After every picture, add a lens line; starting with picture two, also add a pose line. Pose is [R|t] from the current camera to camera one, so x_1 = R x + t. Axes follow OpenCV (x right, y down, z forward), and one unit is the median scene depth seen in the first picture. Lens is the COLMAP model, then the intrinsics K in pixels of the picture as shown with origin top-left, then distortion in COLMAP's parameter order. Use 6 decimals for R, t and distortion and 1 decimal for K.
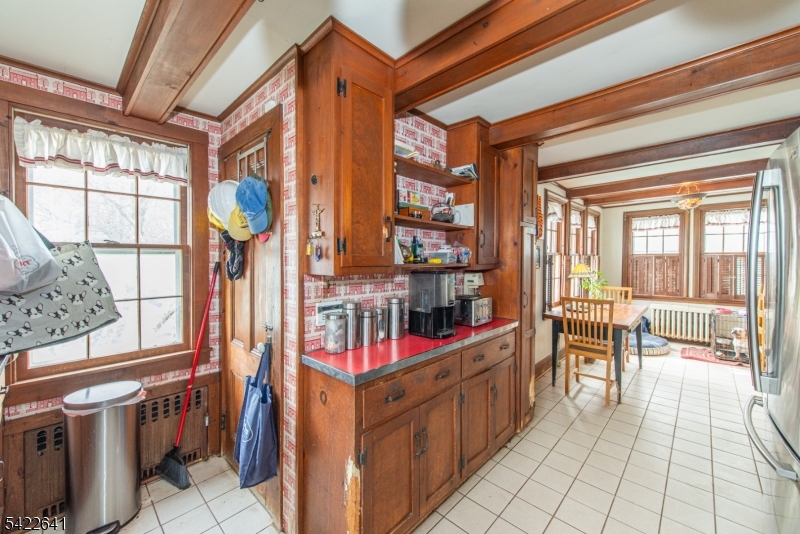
lens RADIAL K [[320.4, 0, 399.5], [0, 320.4, 262.7], [0, 0, 1]] dist [-0.000009, -0.000085]
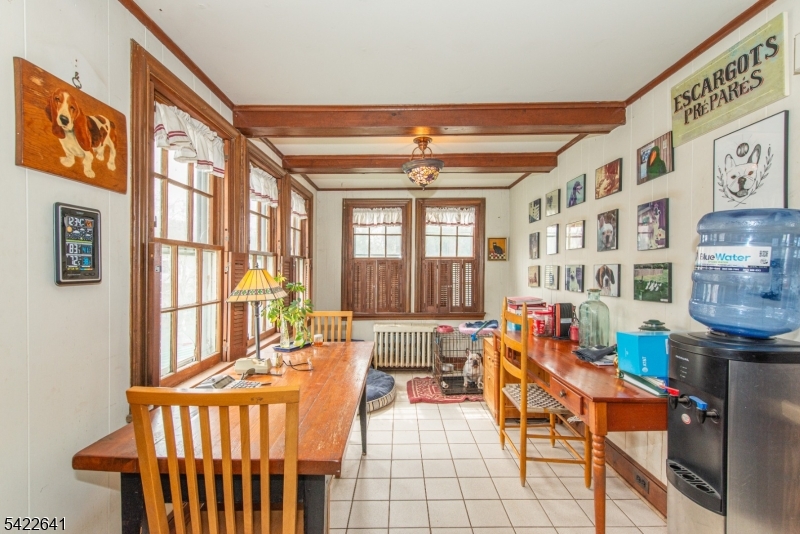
lens RADIAL K [[338.4, 0, 399.3], [0, 338.4, 268.5], [0, 0, 1]] dist [-0.000158, 0.000006]
pose [[0.726302, 0.003246, 0.687368, 0.308275], [0.005391, 0.999931, -0.010418, 0.006704], [-0.687354, 0.011272, 0.726235, 0.416196]]
